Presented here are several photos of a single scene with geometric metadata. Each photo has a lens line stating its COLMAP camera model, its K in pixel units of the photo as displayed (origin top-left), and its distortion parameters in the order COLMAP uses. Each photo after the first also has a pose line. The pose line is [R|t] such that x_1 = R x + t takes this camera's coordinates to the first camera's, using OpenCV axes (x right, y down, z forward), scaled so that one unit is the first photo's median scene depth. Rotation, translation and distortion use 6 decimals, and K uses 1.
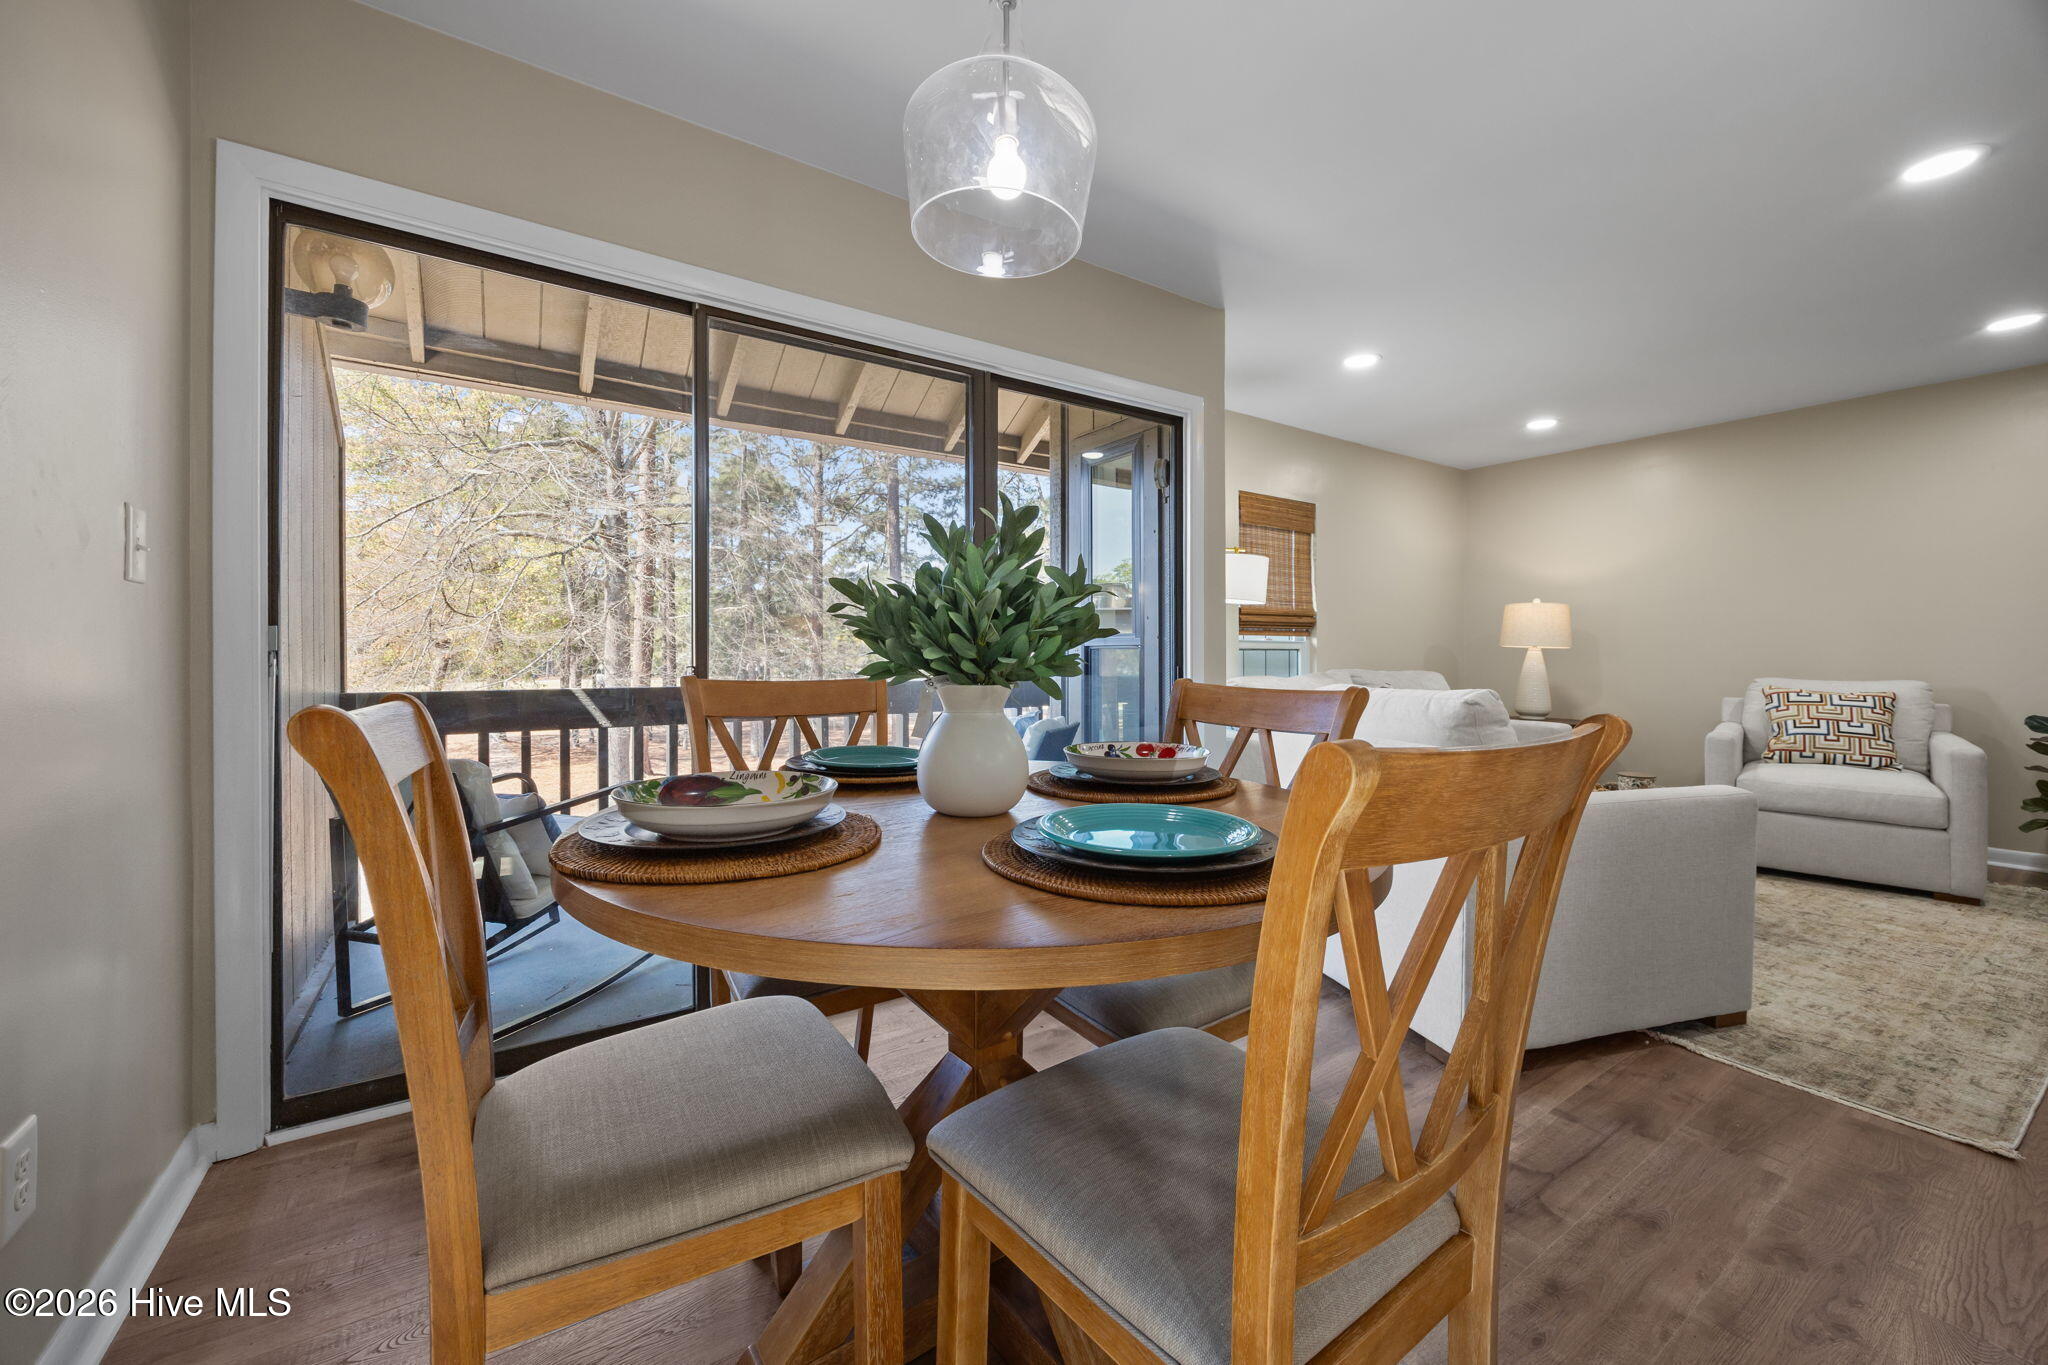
lens RADIAL K [[775.6, 0, 1027.7], [0, 775.6, 662.3], [0, 0, 1]] dist [-0.000794, -0.000103]
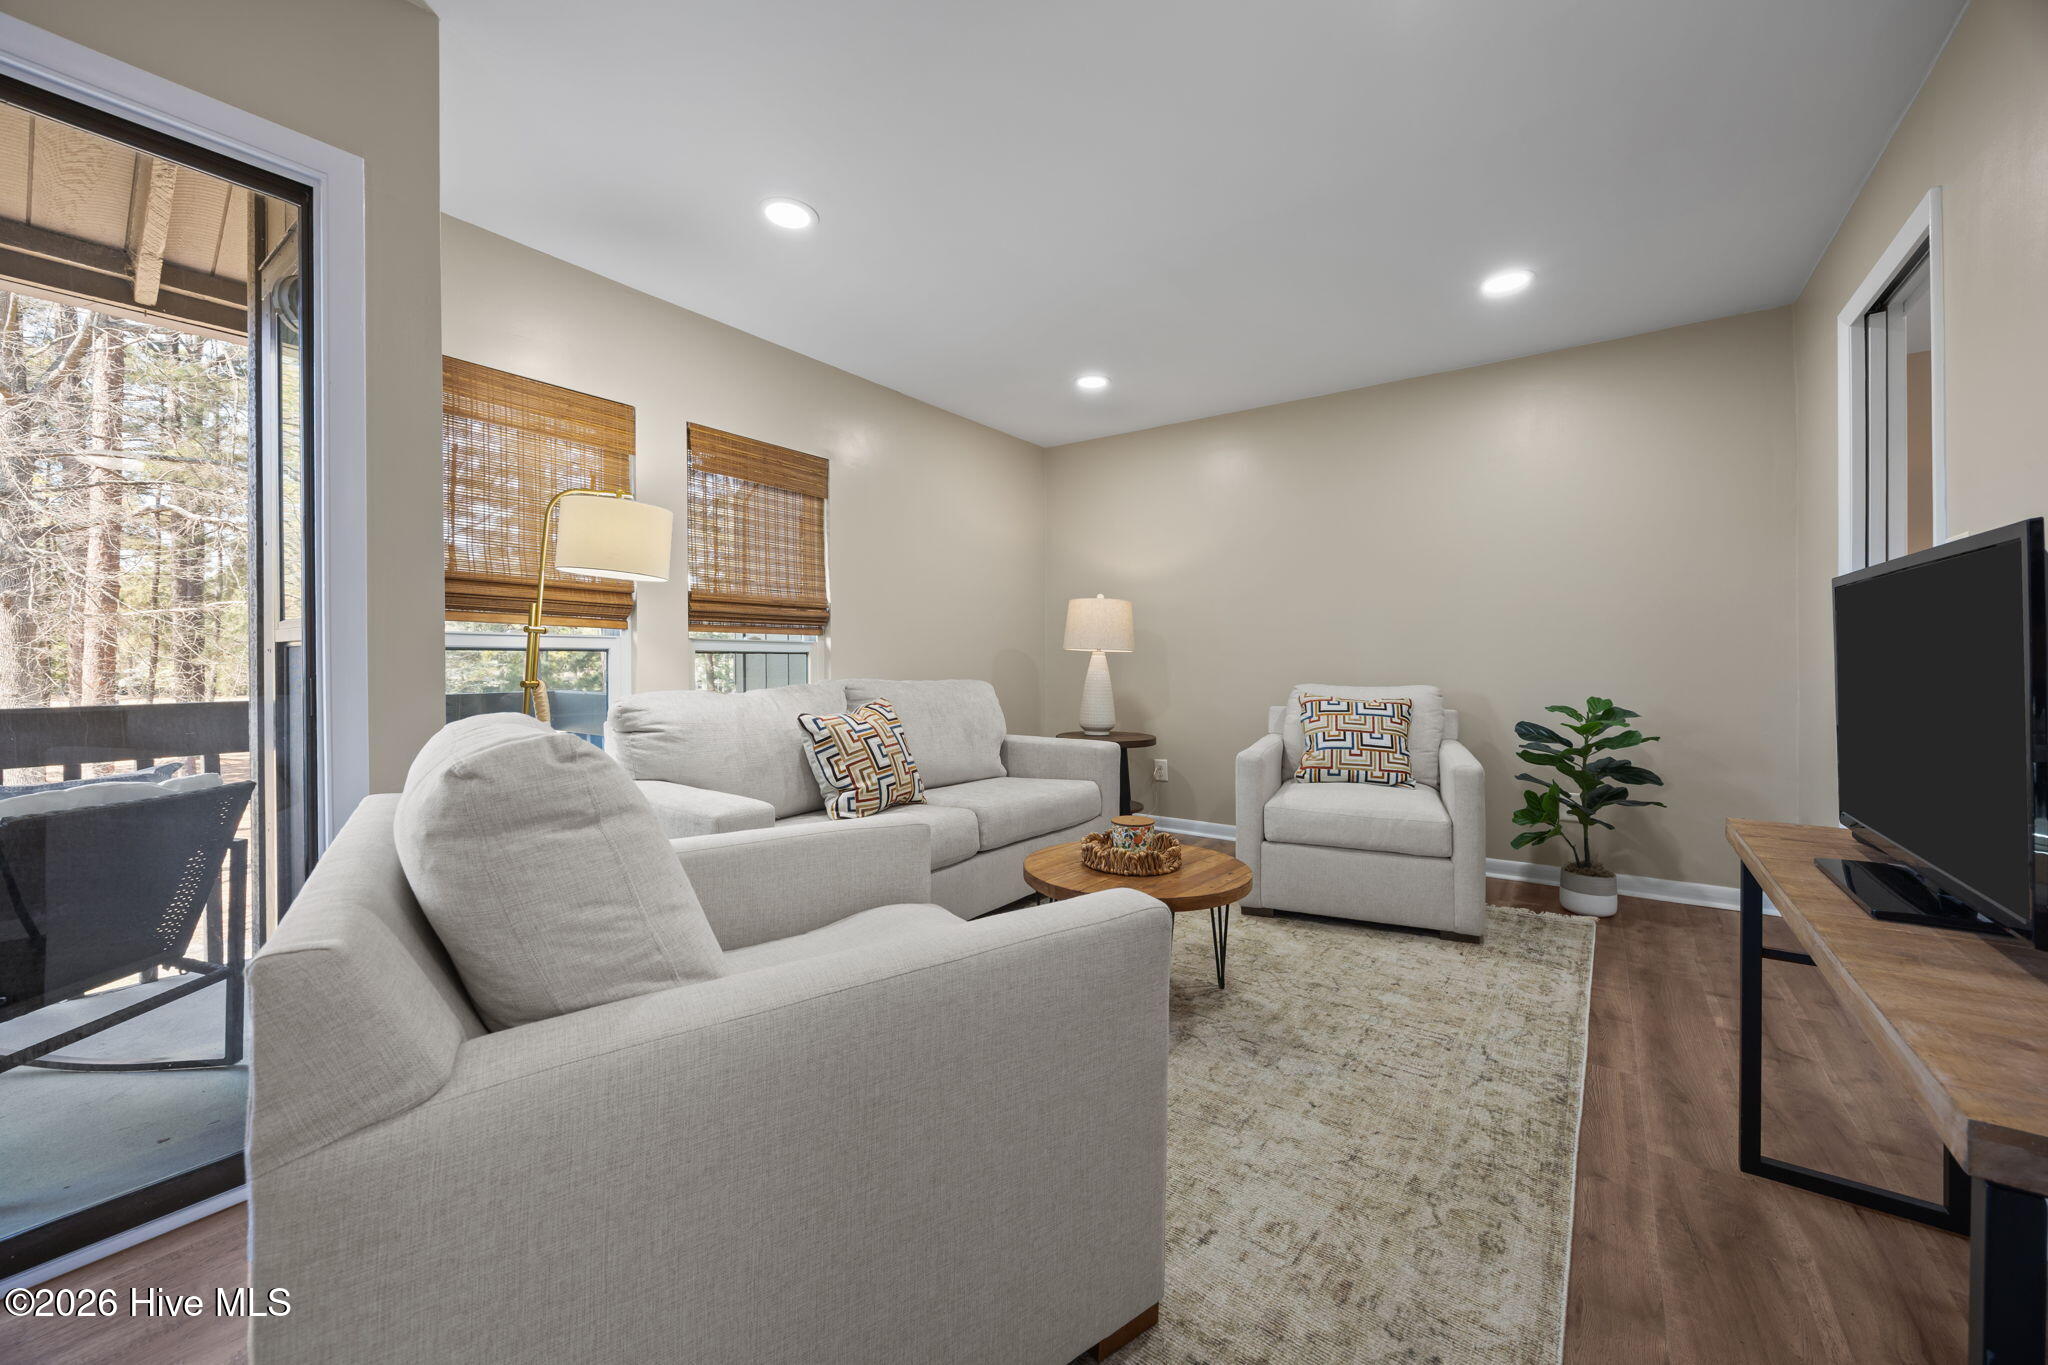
lens RADIAL K [[771.5, 0, 1023.5], [0, 771.5, 672.6], [0, 0, 1]] dist [-0.001498, 0.000087]
pose [[0.939859, -0.006785, 0.341497, 0.390354], [0.006369, 0.999977, 0.002339, 0.002870], [-0.341505, -0.000023, 0.939880, 0.309908]]
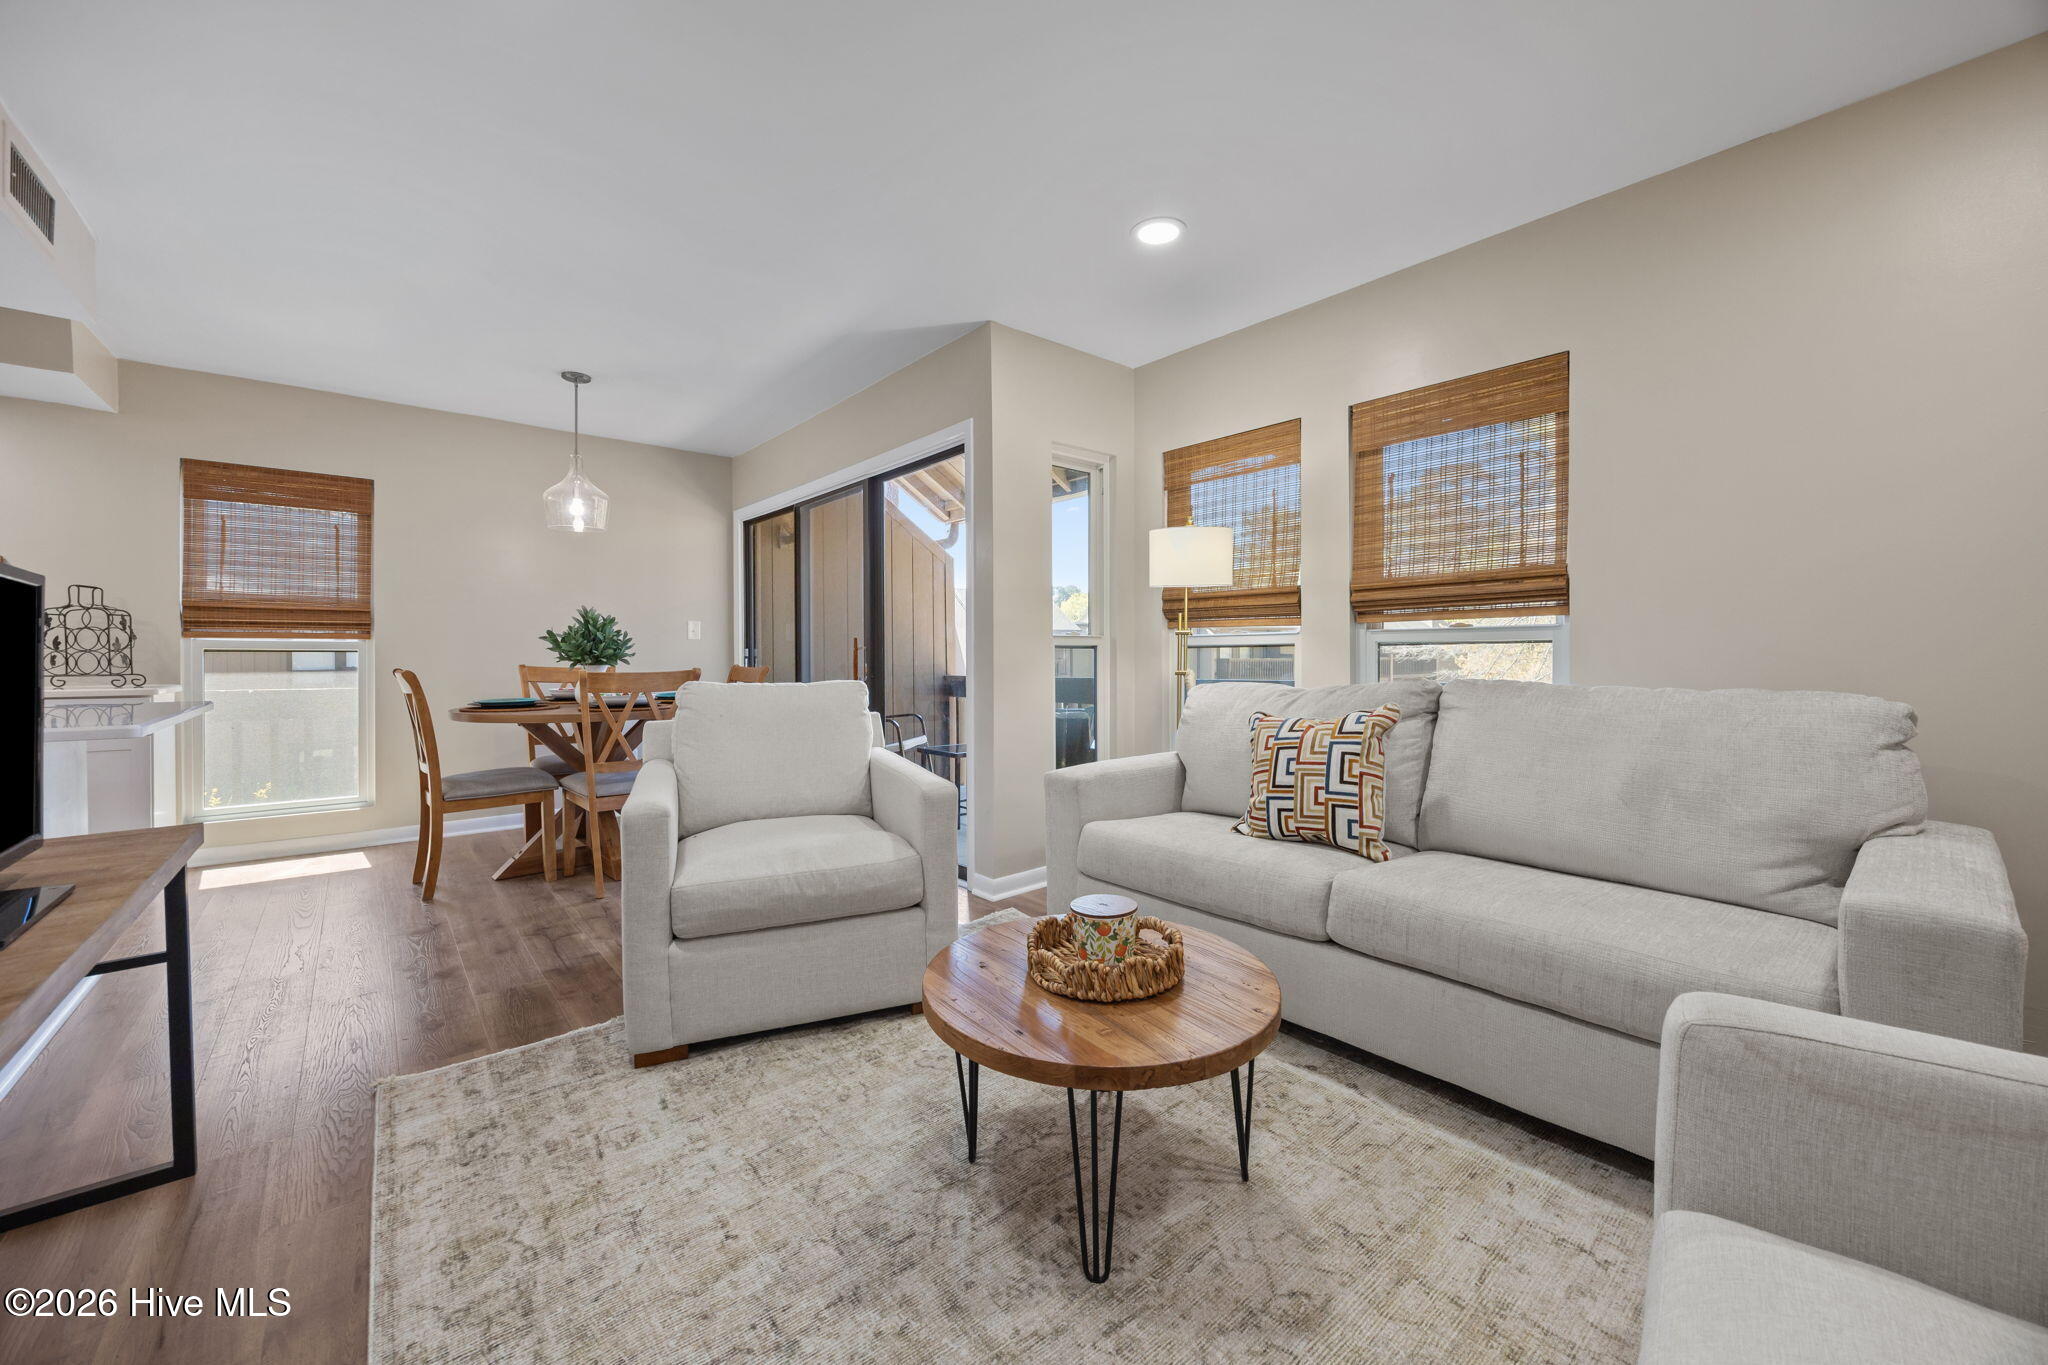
lens RADIAL K [[775.6, 0, 1027.7], [0, 775.6, 662.3], [0, 0, 1]] dist [-0.000794, -0.000103]
pose [[0.122979, 0.004770, -0.992398, 1.107617], [-0.005118, 0.999978, 0.004172, -0.002938], [0.992396, 0.004566, 0.123001, 0.794873]]
